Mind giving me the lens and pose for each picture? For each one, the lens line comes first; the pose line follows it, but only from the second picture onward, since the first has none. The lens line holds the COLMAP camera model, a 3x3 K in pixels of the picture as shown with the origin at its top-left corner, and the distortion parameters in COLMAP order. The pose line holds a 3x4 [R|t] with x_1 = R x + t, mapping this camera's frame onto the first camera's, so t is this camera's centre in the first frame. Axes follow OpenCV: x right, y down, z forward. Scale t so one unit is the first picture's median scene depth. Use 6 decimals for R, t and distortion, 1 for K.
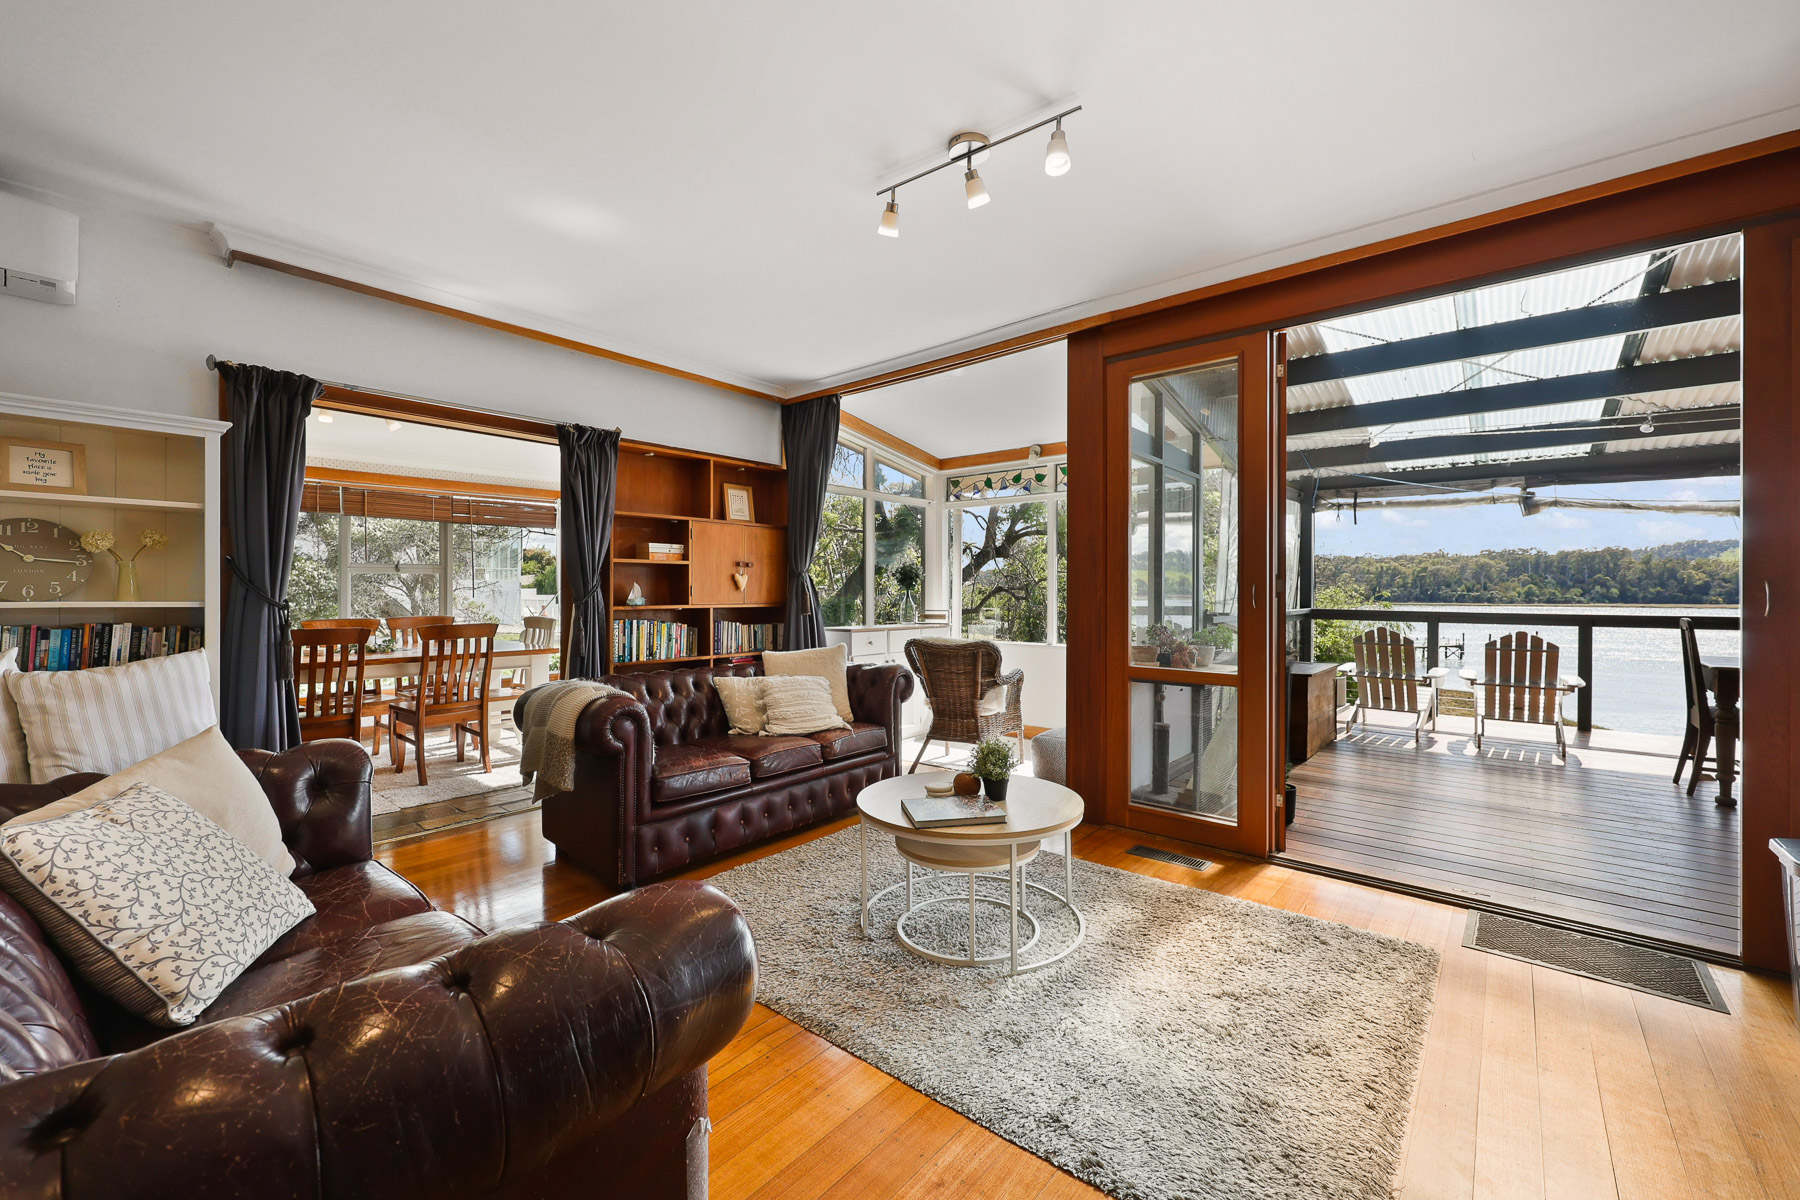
lens RADIAL K [[728.1, 0, 897.1], [0, 728.1, 589.6], [0, 0, 1]] dist [0.000817, -0.001295]
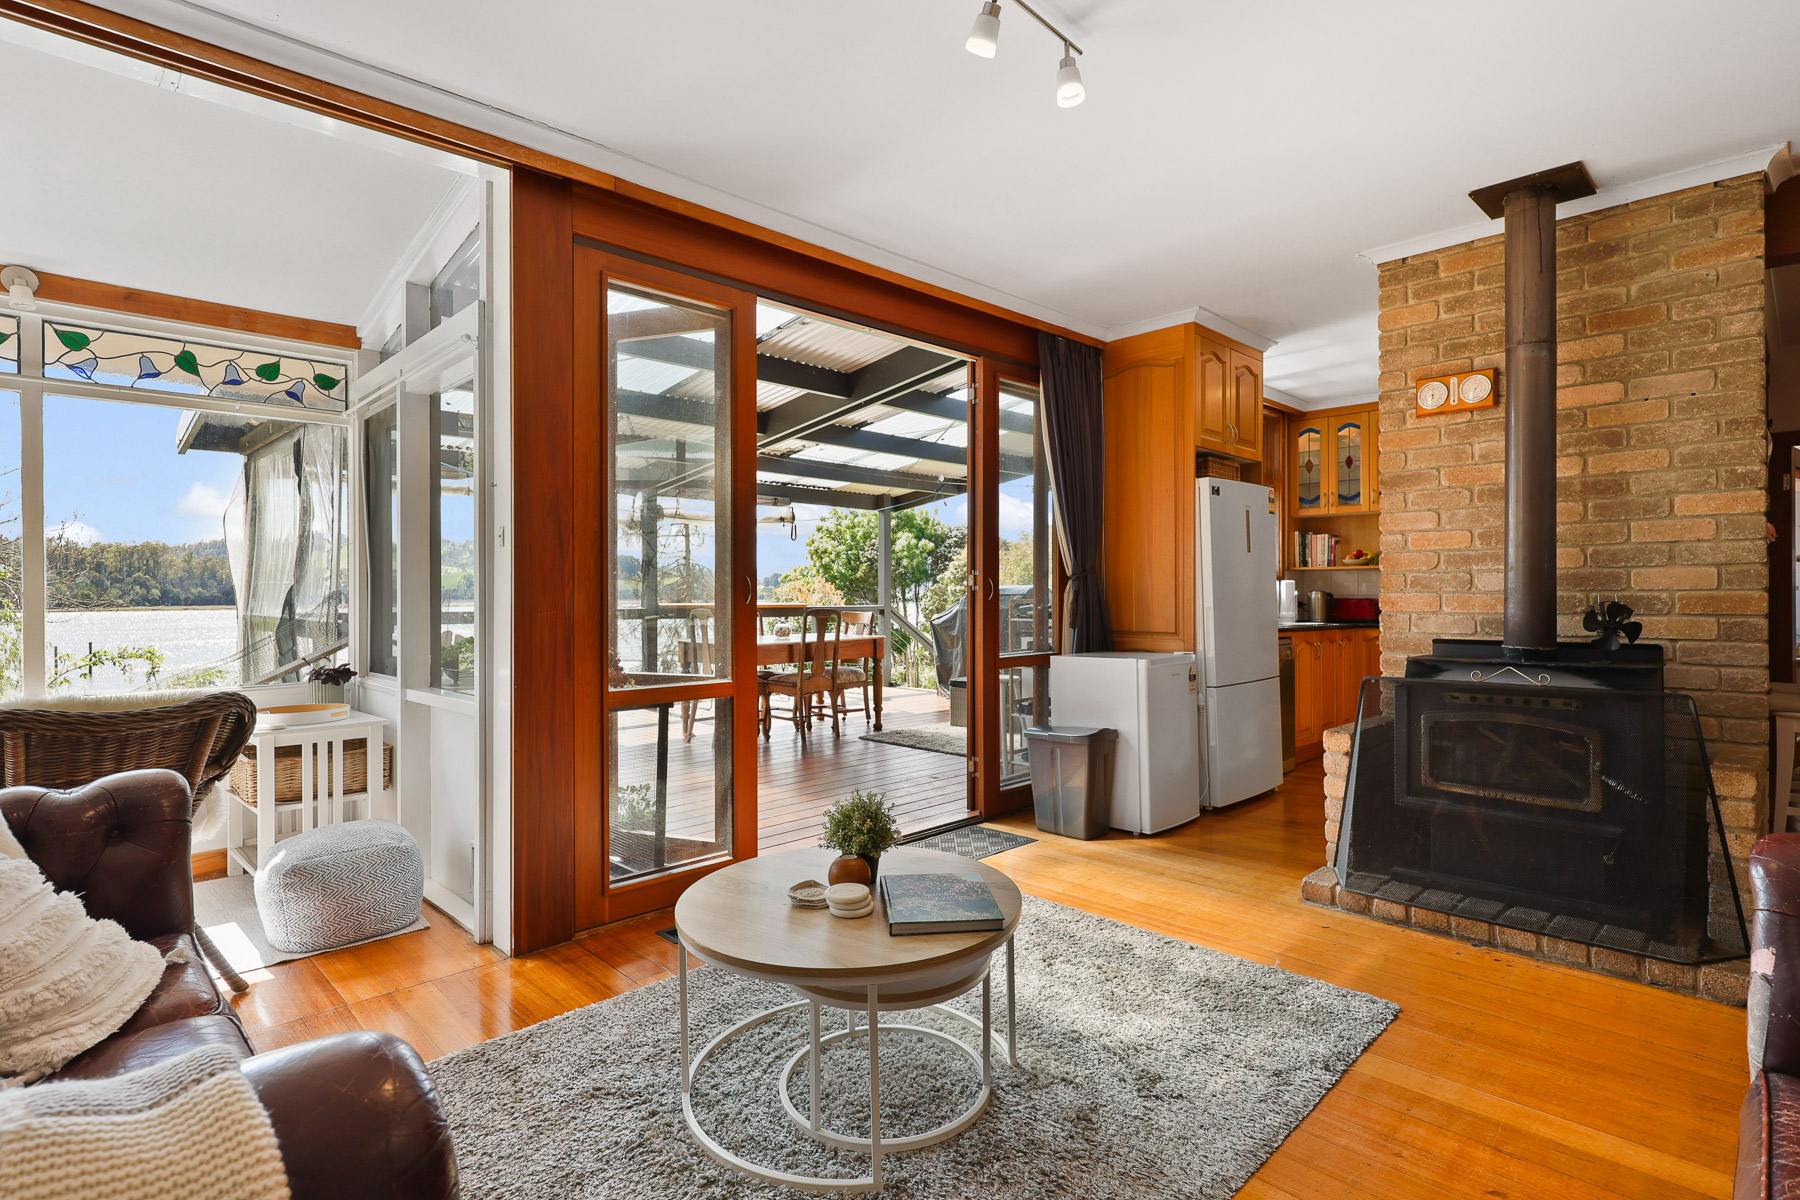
lens RADIAL K [[887.5, 0, 900.1], [0, 887.5, 592.4], [0, 0, 1]] dist [-0.005420, 0.002468]
pose [[0.091306, -0.004493, 0.995813, -0.274147], [0.002253, 0.999988, 0.004305, 0.003131], [-0.995820, 0.001850, 0.091316, 0.348640]]
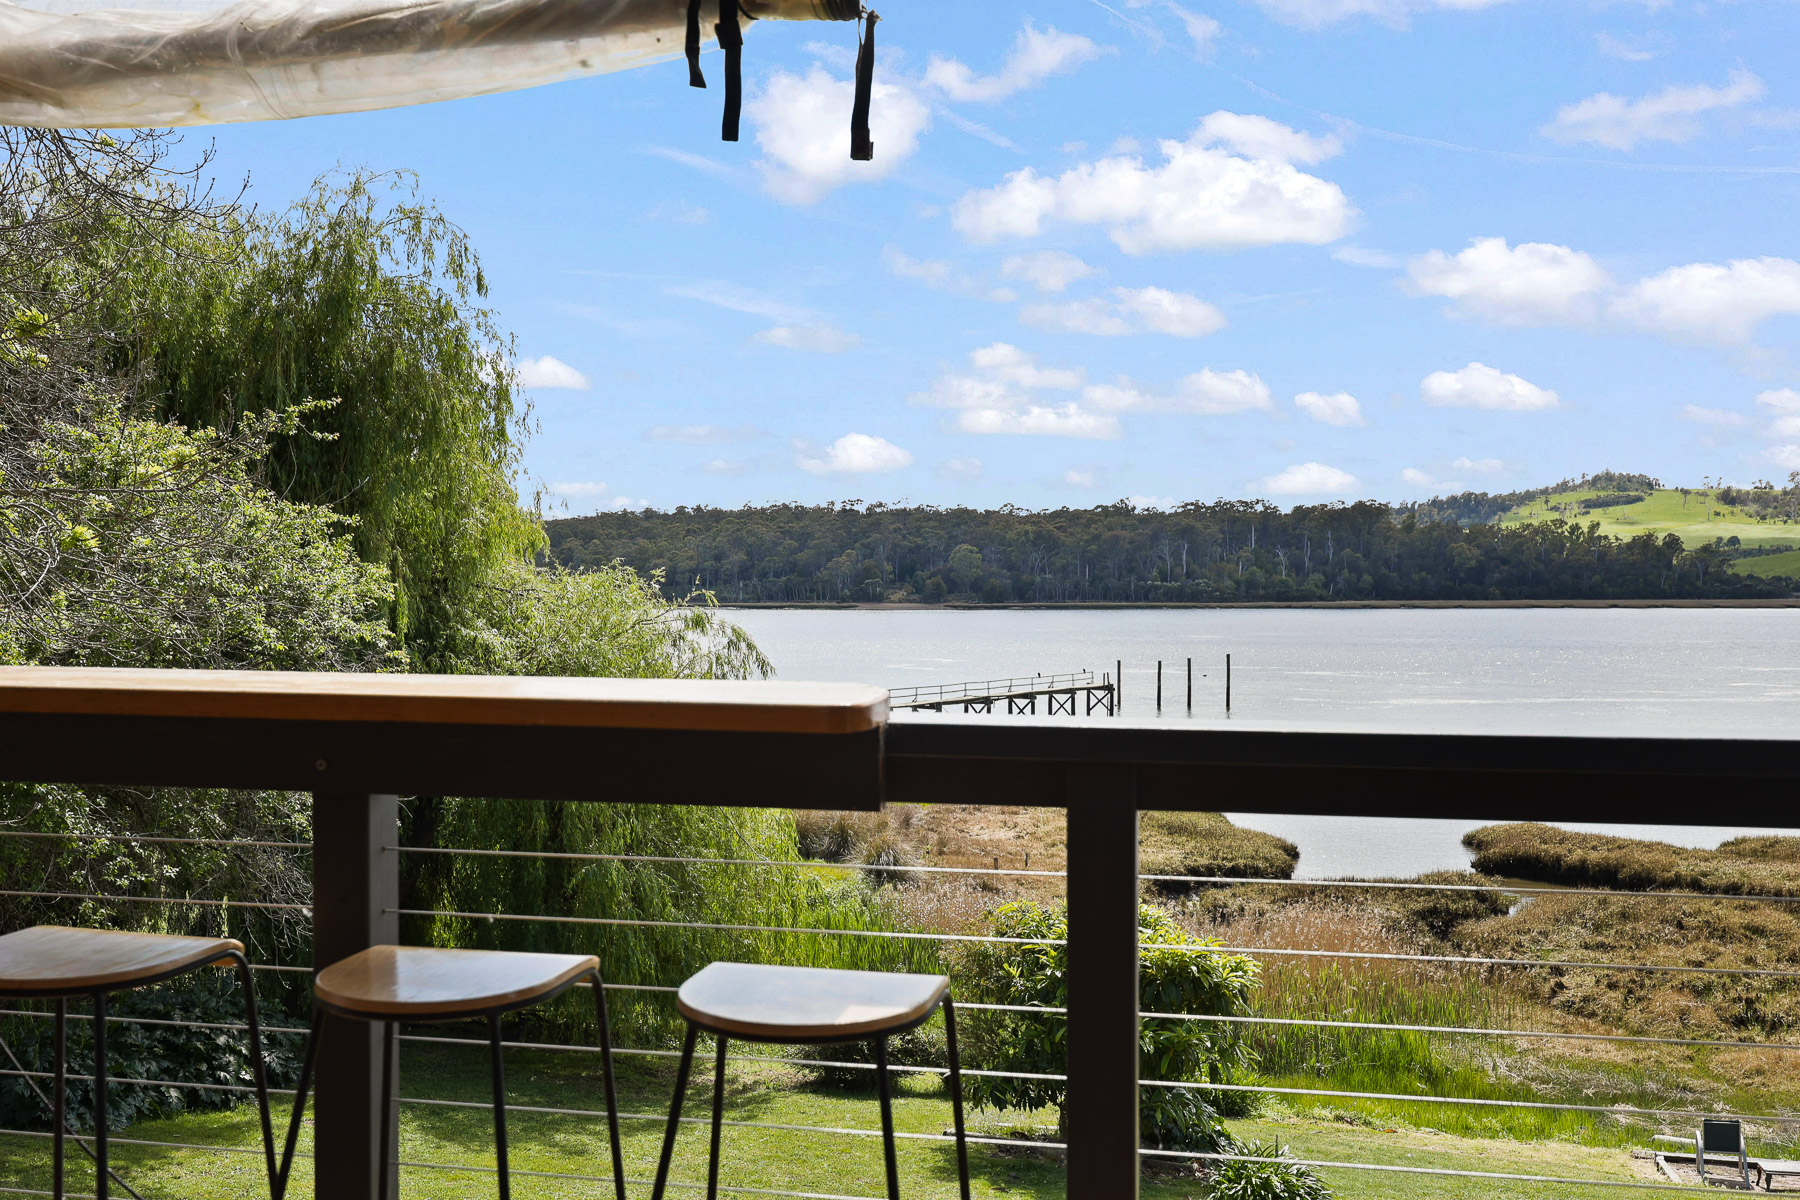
lens RADIAL K [[1703.0, 0, 885.5], [0, 1703.0, 591.3], [0, 0, 1]] dist [-0.003080, 0.000000]
pose [[0.877338, -0.007479, 0.479815, 1.091044], [0.004080, 0.999959, 0.008127, 0.005451], [-0.479856, -0.005172, 0.877332, 0.352102]]
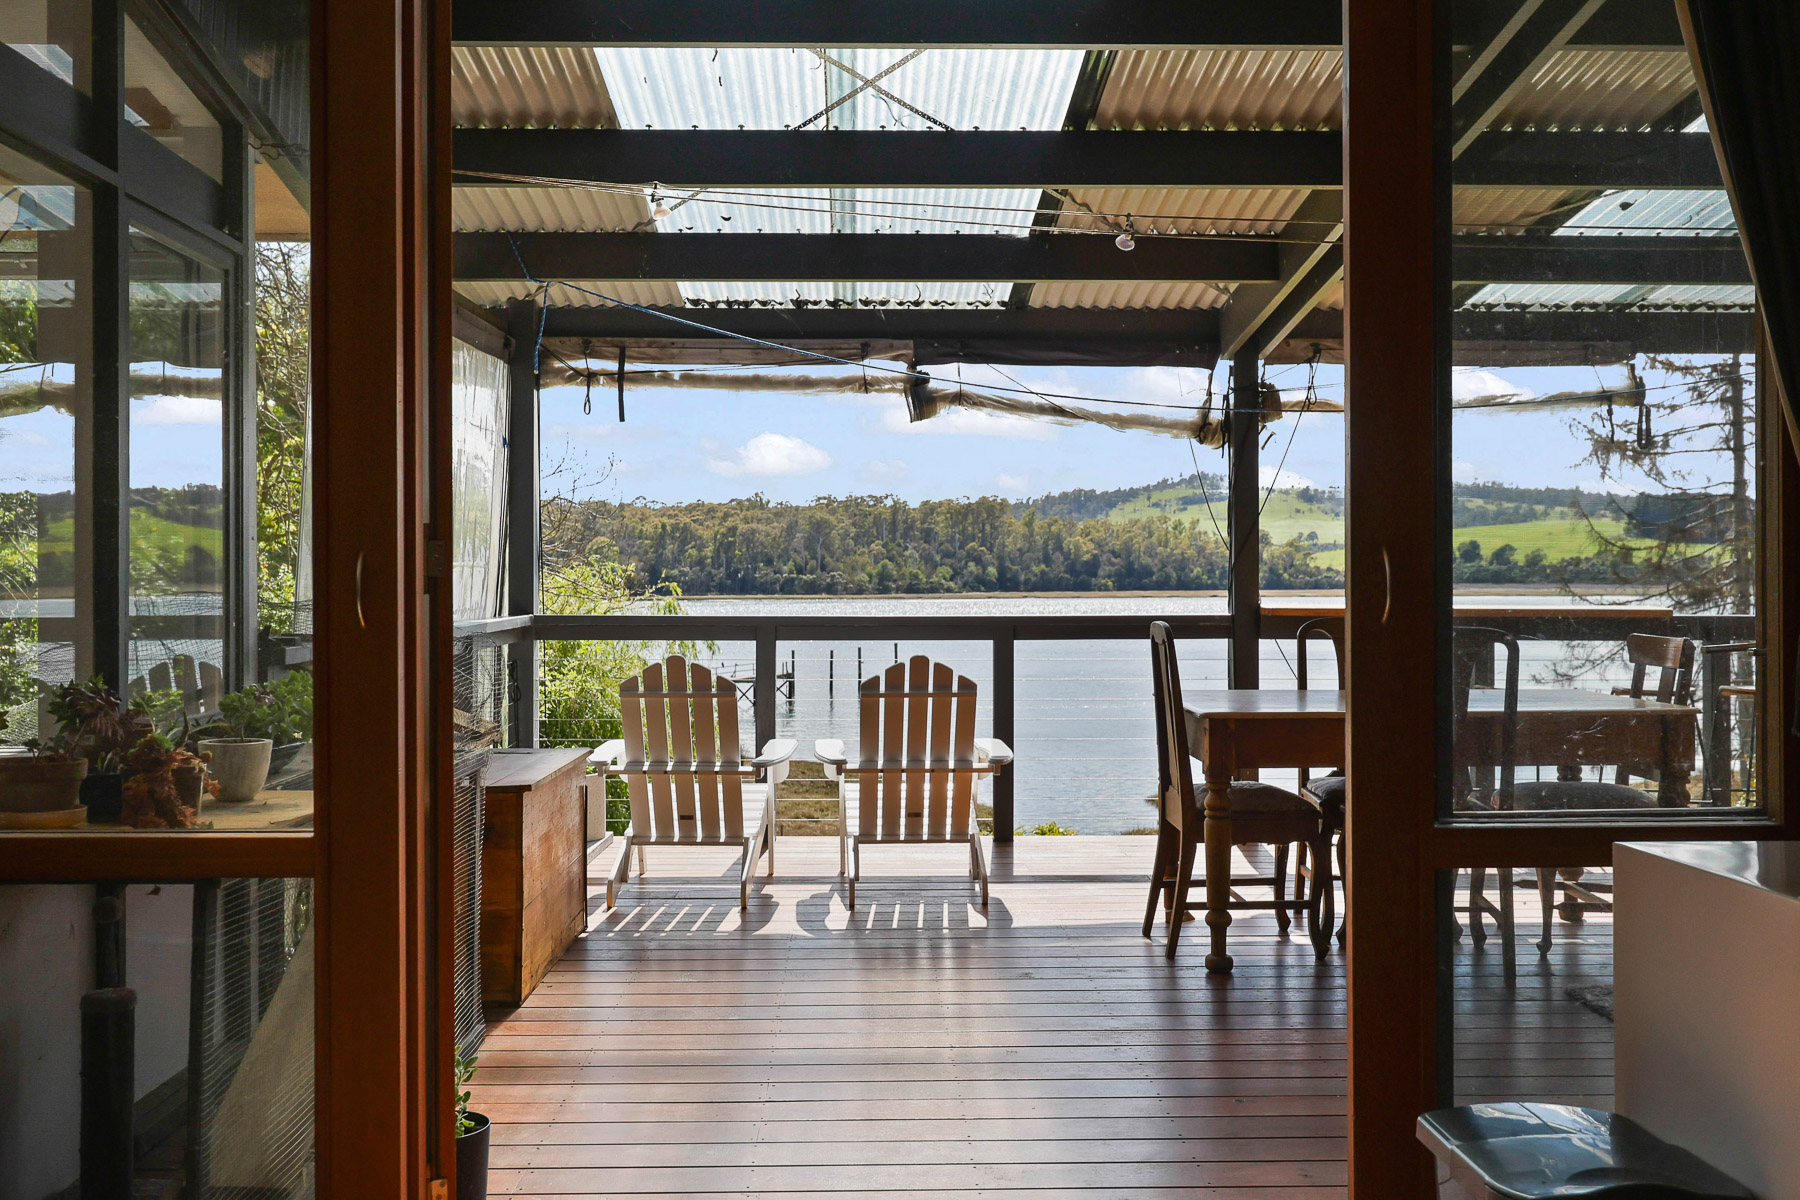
lens RADIAL K [[1703.0, 0, 894.1], [0, 1703.0, 596.2], [0, 0, 1]] dist [-0.003080, 0.000000]
pose [[0.750958, -0.014114, 0.660199, 0.083448], [0.004610, 0.999859, 0.016131, -0.000068], [-0.660334, -0.009070, 0.750917, 0.135474]]
